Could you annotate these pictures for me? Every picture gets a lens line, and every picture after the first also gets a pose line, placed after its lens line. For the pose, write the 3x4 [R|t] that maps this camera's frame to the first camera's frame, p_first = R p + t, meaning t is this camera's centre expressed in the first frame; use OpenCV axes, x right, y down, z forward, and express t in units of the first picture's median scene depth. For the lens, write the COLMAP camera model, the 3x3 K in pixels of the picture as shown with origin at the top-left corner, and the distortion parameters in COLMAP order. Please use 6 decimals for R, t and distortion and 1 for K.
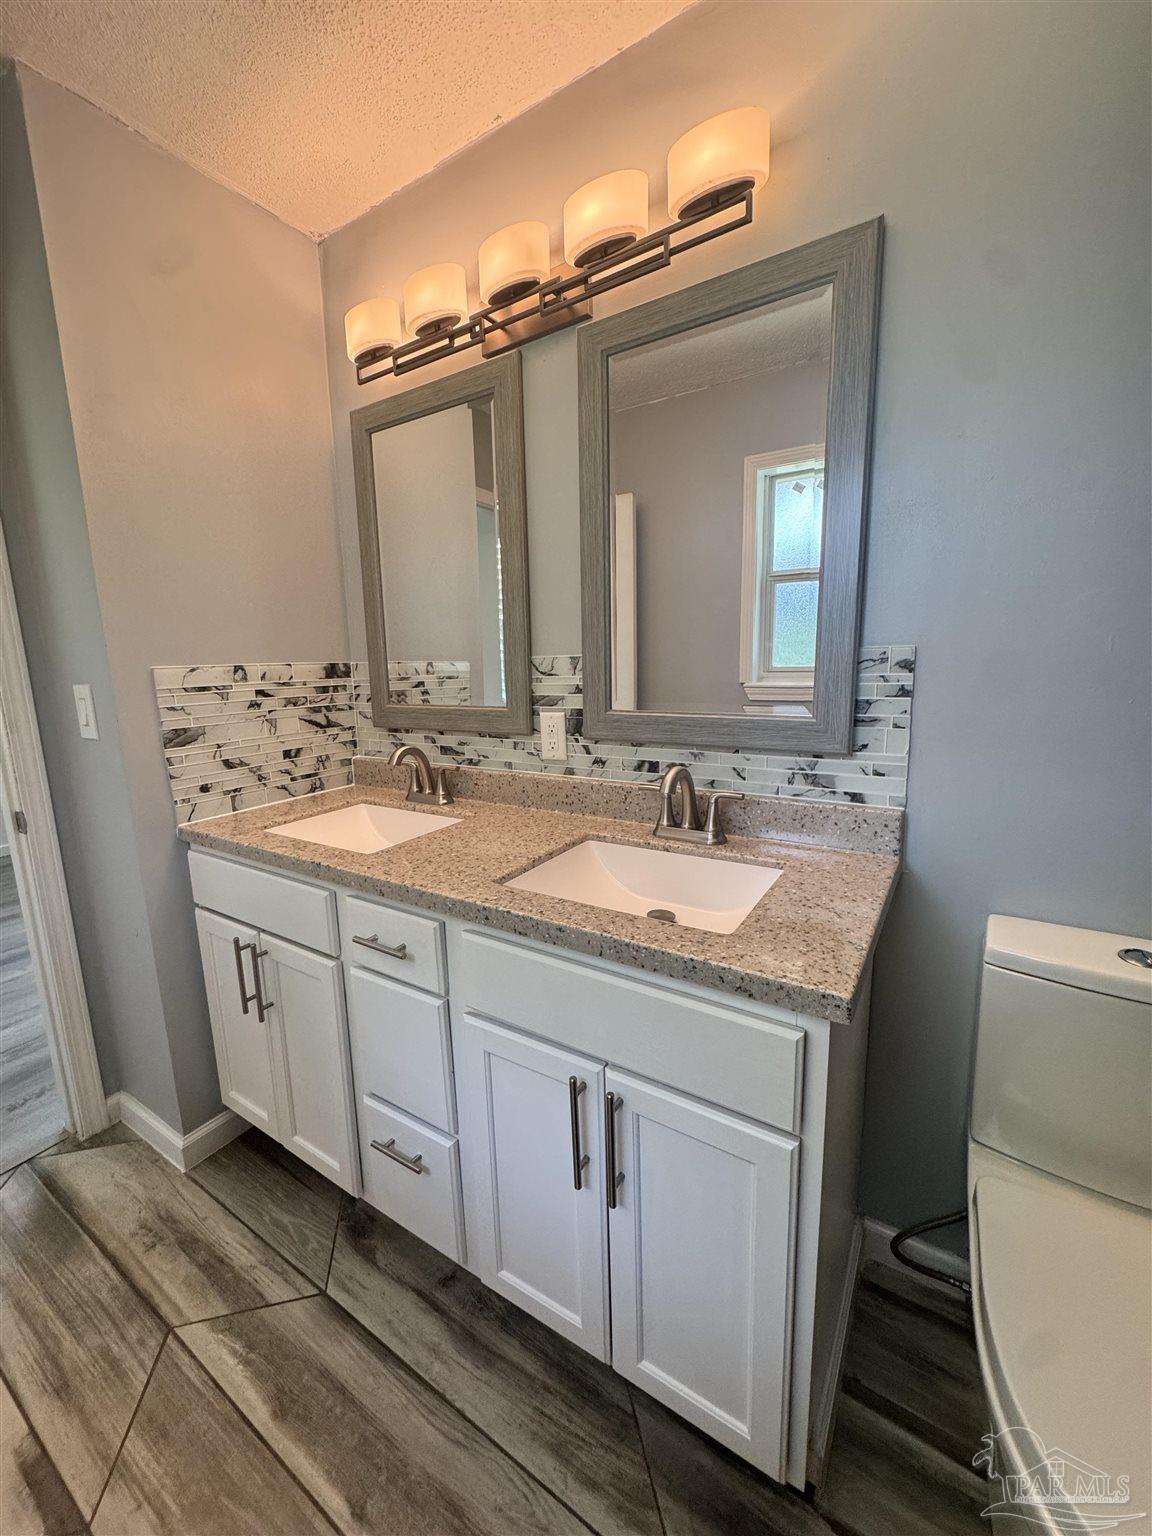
lens RADIAL K [[611.3, 0, 576.0], [0, 611.3, 768.0], [0, 0, 1]] dist [-0.002931, 0.000243]
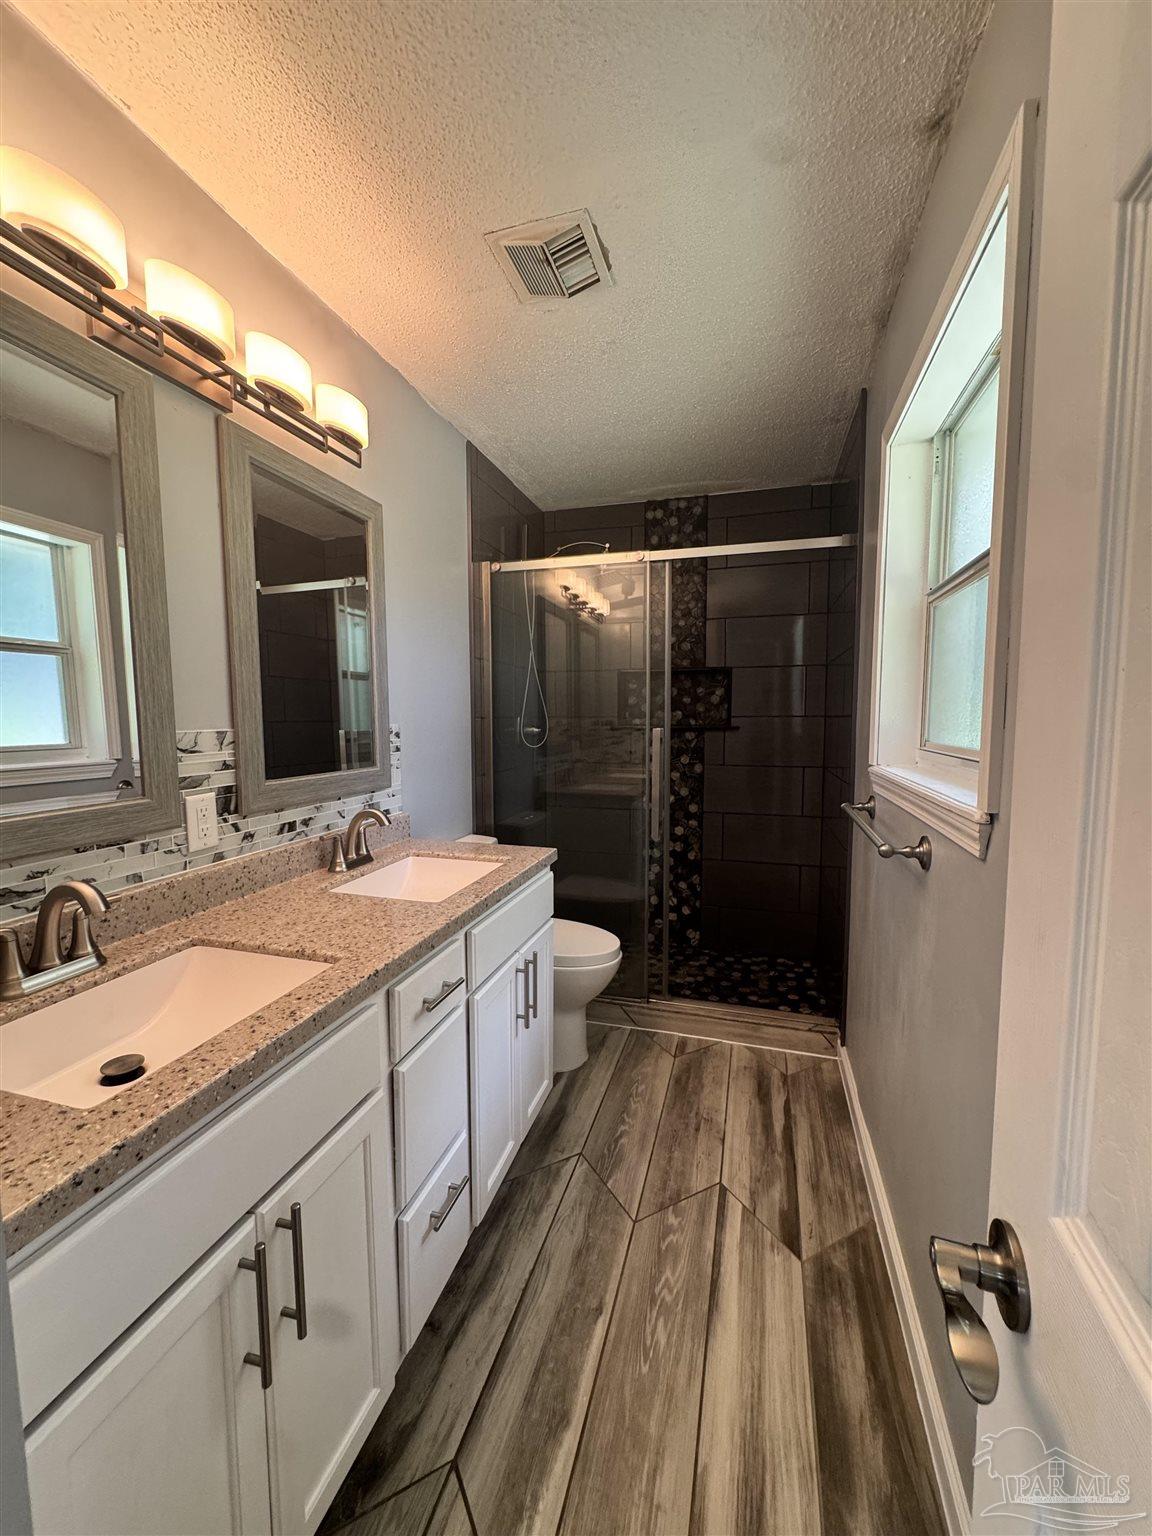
lens RADIAL K [[611.3, 0, 576.0], [0, 611.3, 768.0], [0, 0, 1]] dist [-0.002931, 0.000243]
pose [[-0.281490, -0.055478, 0.957959, -1.103676], [0.181782, 0.977166, 0.110006, -0.136906], [-0.942188, 0.205105, -0.264977, 0.779297]]
